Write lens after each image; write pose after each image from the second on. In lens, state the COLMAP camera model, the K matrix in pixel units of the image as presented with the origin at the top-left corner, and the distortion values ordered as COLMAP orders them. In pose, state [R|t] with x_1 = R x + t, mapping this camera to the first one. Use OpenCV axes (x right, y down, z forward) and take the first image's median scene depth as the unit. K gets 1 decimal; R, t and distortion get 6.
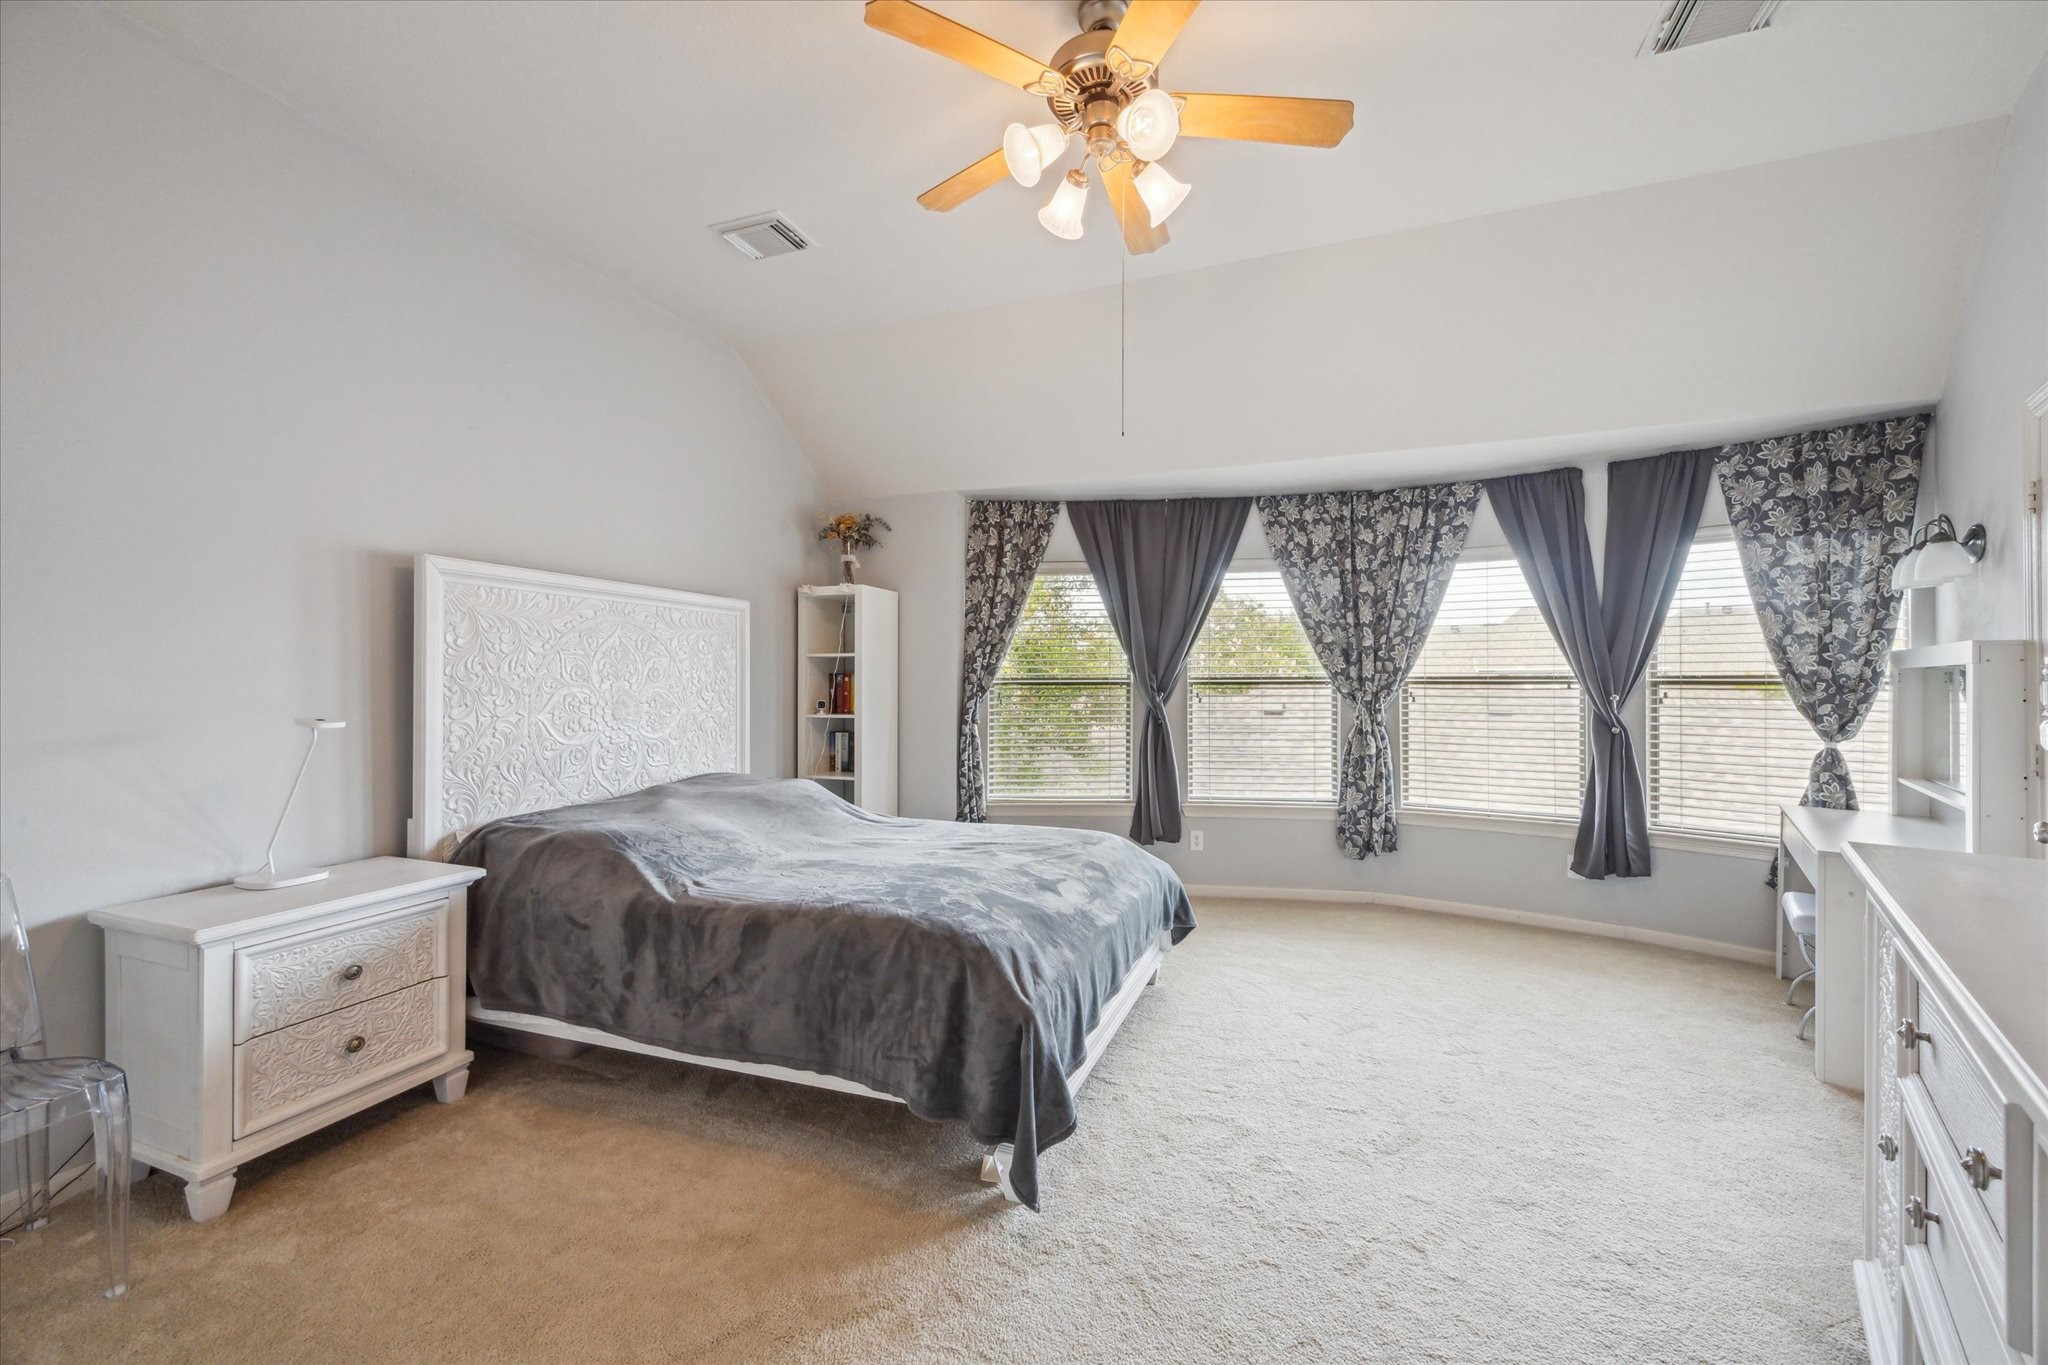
lens RADIAL K [[824.7, 0, 1034.7], [0, 824.7, 685.1], [0, 0, 1]] dist [-0.000780, -0.000088]
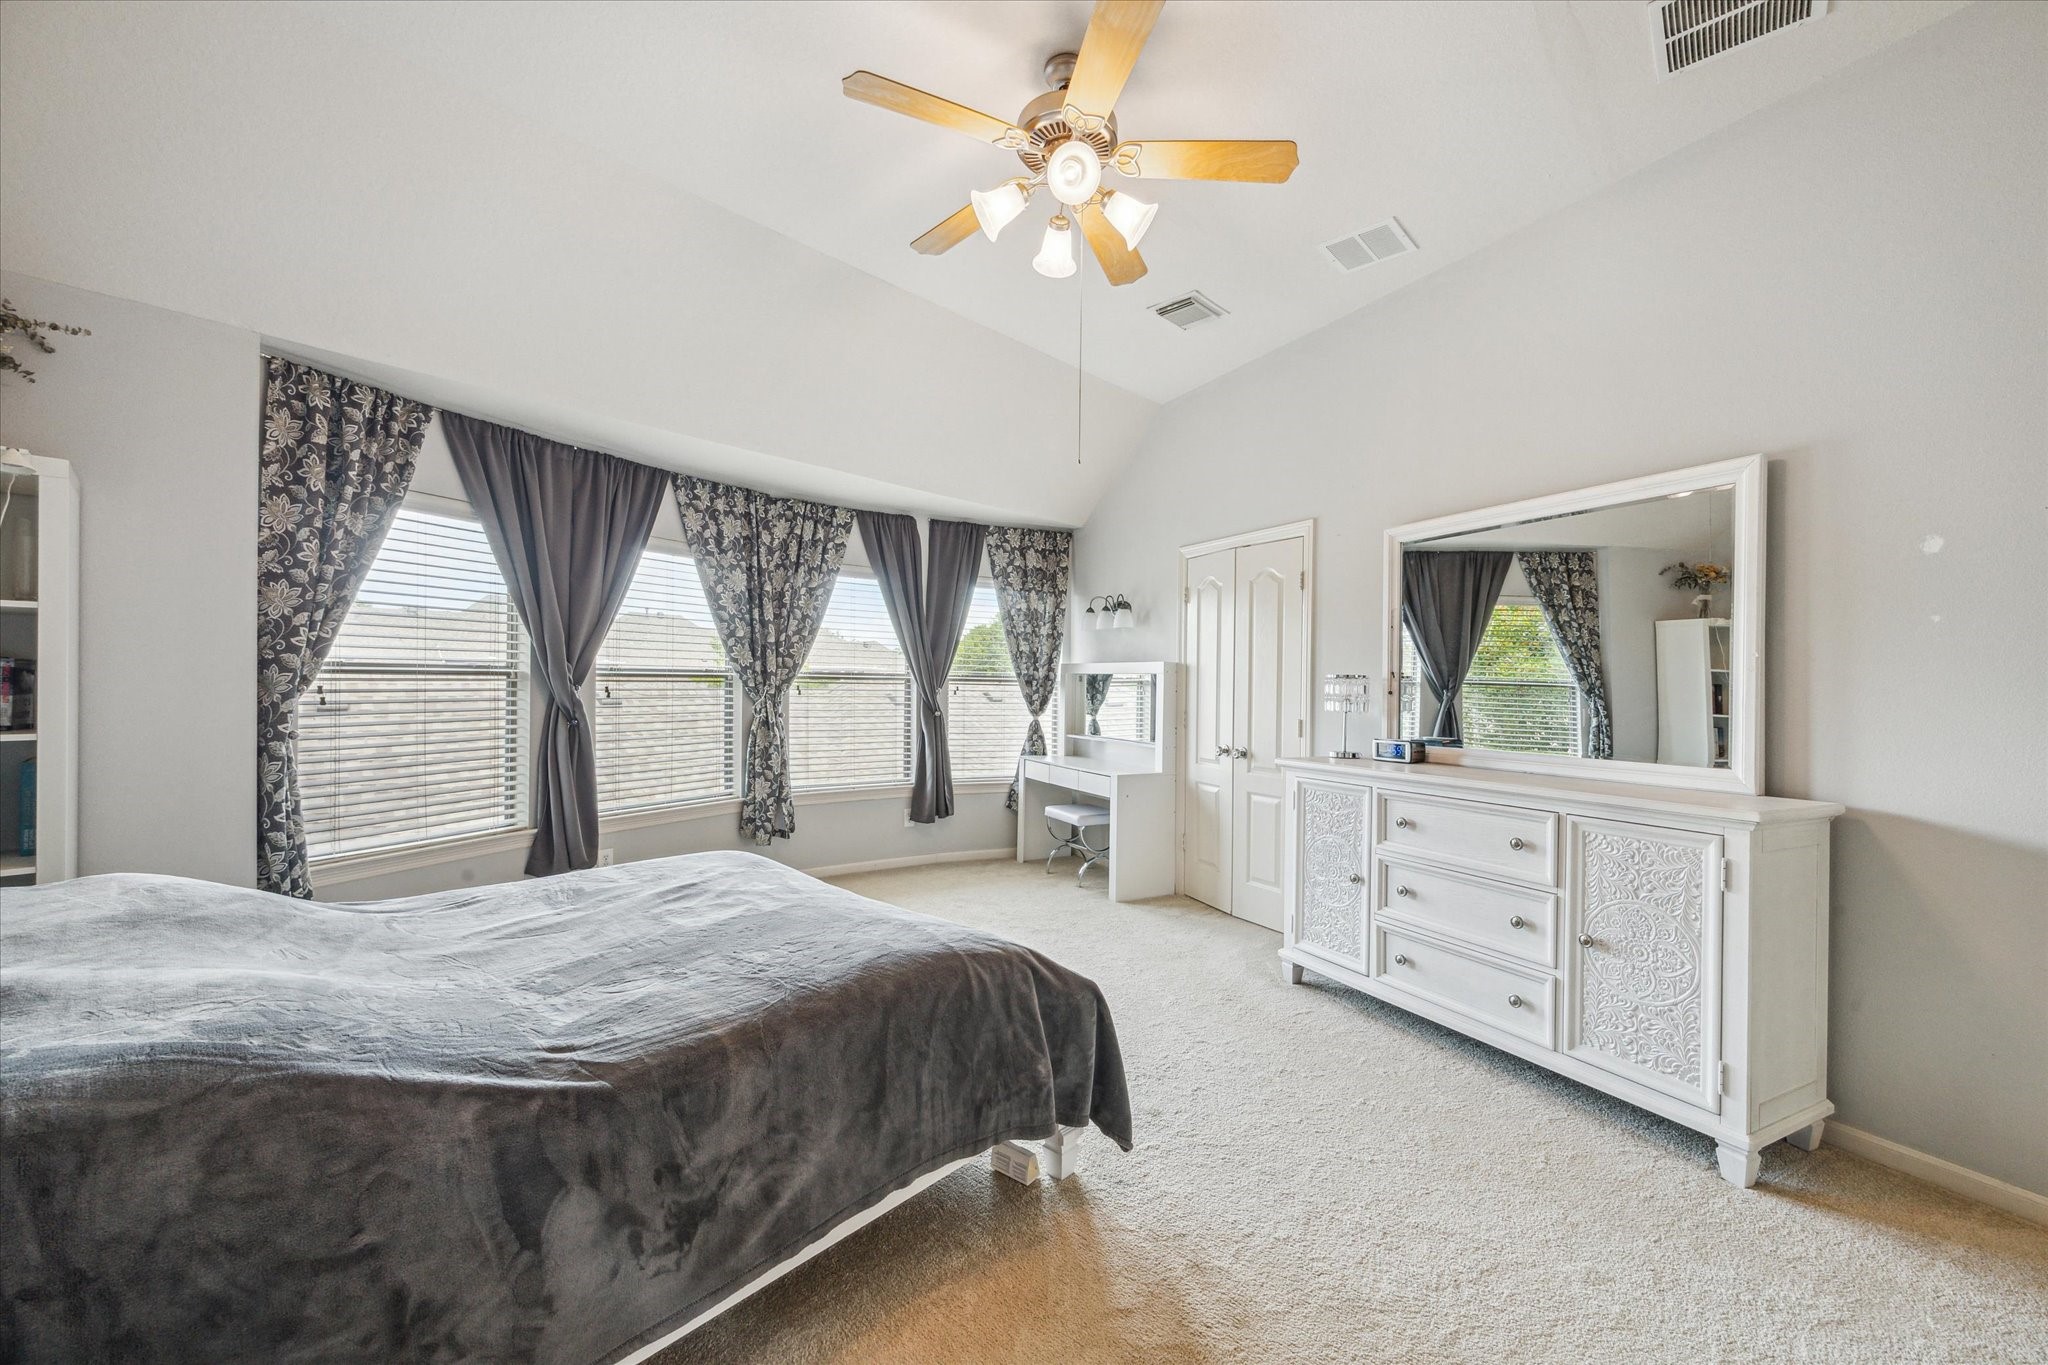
lens RADIAL K [[824.7, 0, 1034.7], [0, 824.7, 685.1], [0, 0, 1]] dist [-0.000780, -0.000088]
pose [[0.350643, 0.001088, 0.936509, -0.468219], [-0.012119, 0.999921, 0.003376, 0.000032], [-0.936431, -0.012534, 0.350628, 0.312555]]
